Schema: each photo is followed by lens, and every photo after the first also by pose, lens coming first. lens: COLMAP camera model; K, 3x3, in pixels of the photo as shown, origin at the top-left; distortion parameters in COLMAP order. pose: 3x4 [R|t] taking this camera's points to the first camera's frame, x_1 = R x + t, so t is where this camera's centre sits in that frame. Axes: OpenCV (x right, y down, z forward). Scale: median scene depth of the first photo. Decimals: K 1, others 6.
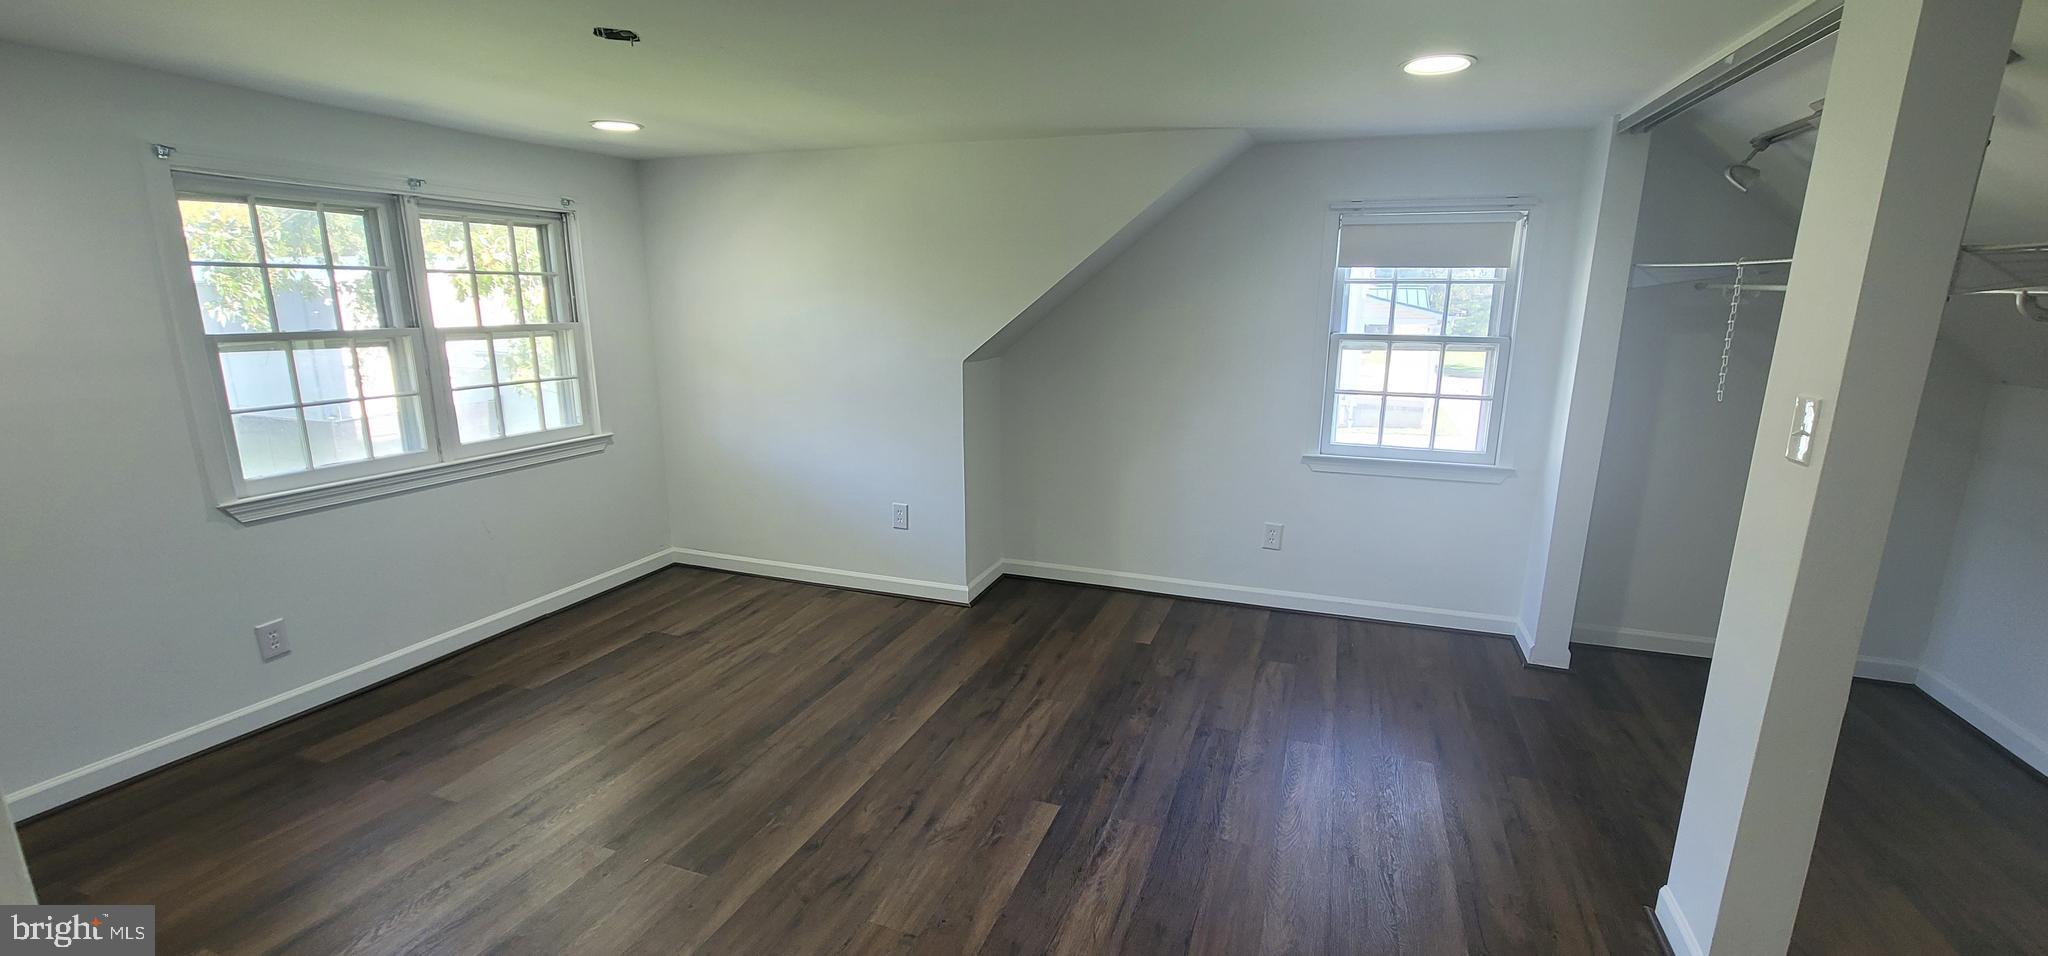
lens RADIAL K [[839.6, 0, 1028.3], [0, 839.6, 475.6], [0, 0, 1]] dist [-0.003529, 0.000021]
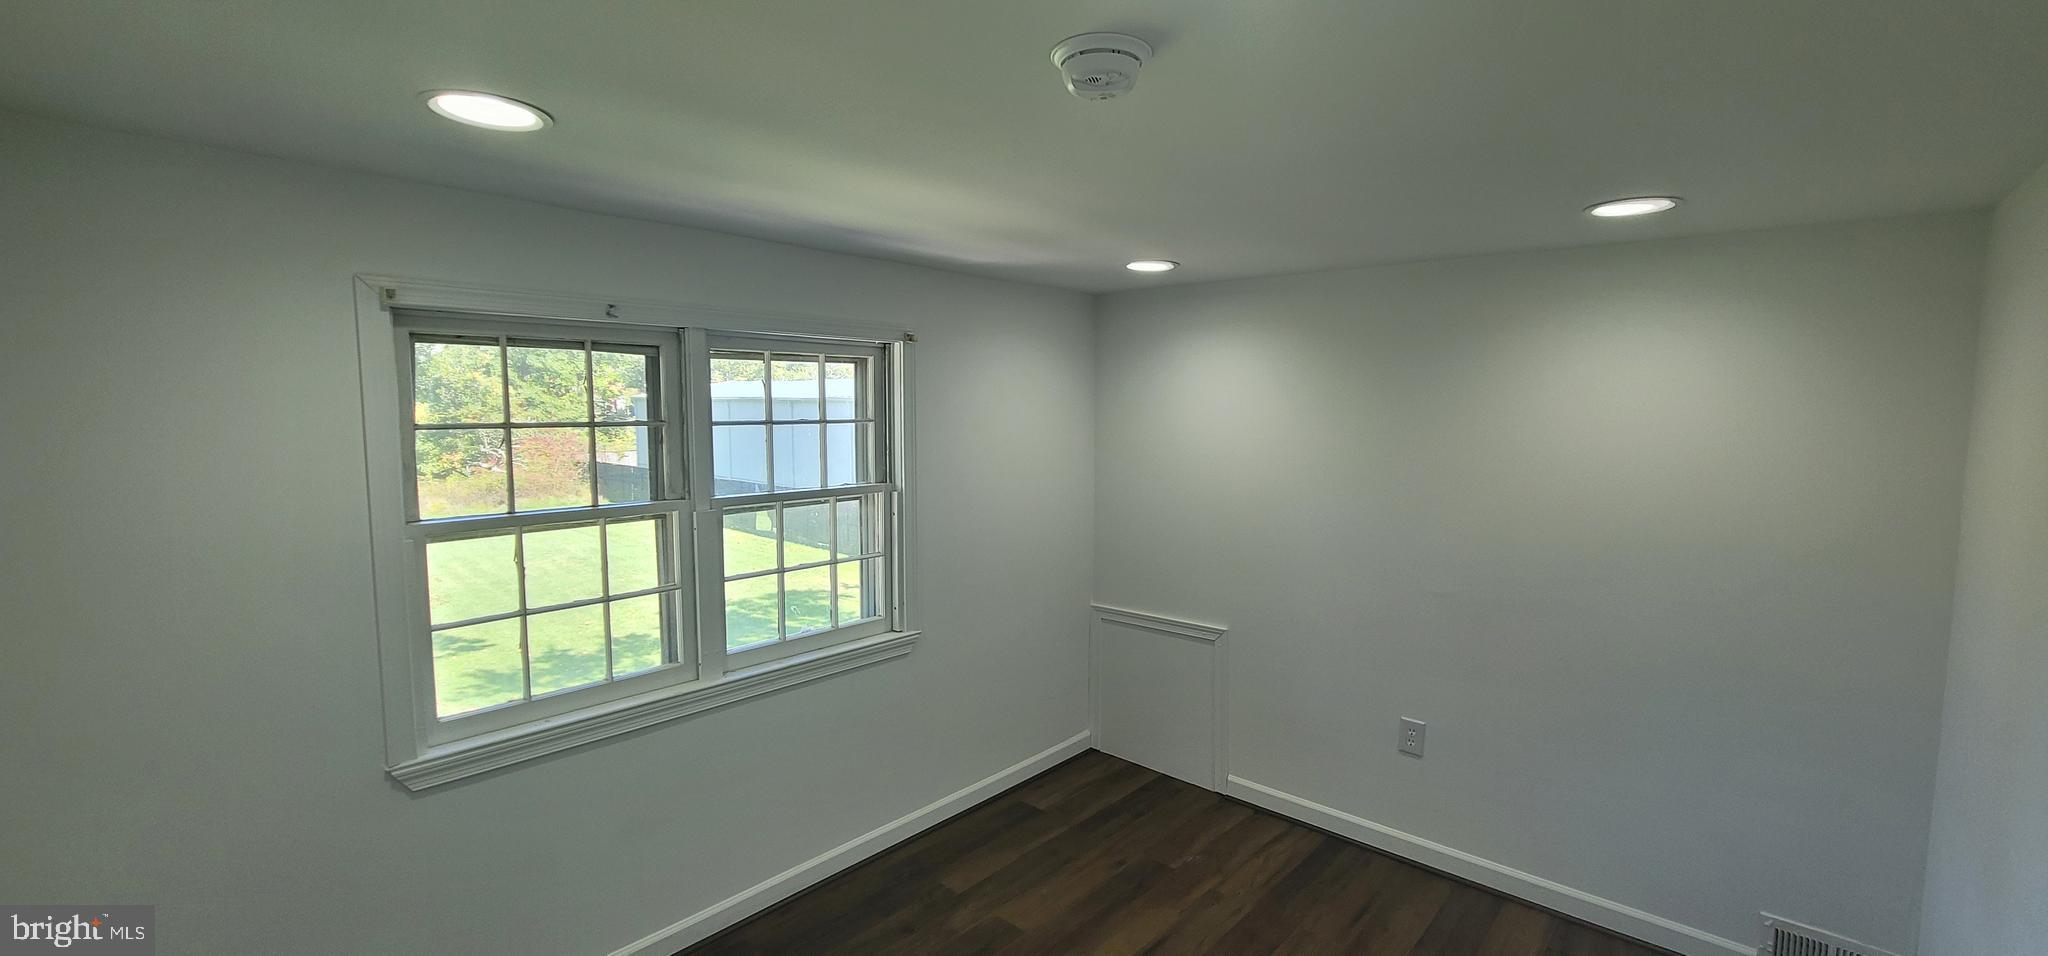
lens RADIAL K [[842.6, 0, 1029.1], [0, 842.6, 479.3], [0, 0, 1]] dist [-0.000784, 0.000113]
pose [[0.930702, 0.027477, -0.364746, -0.163614], [-0.072386, 0.991289, -0.110028, -0.127285], [0.358545, 0.128806, 0.924583, 0.390230]]
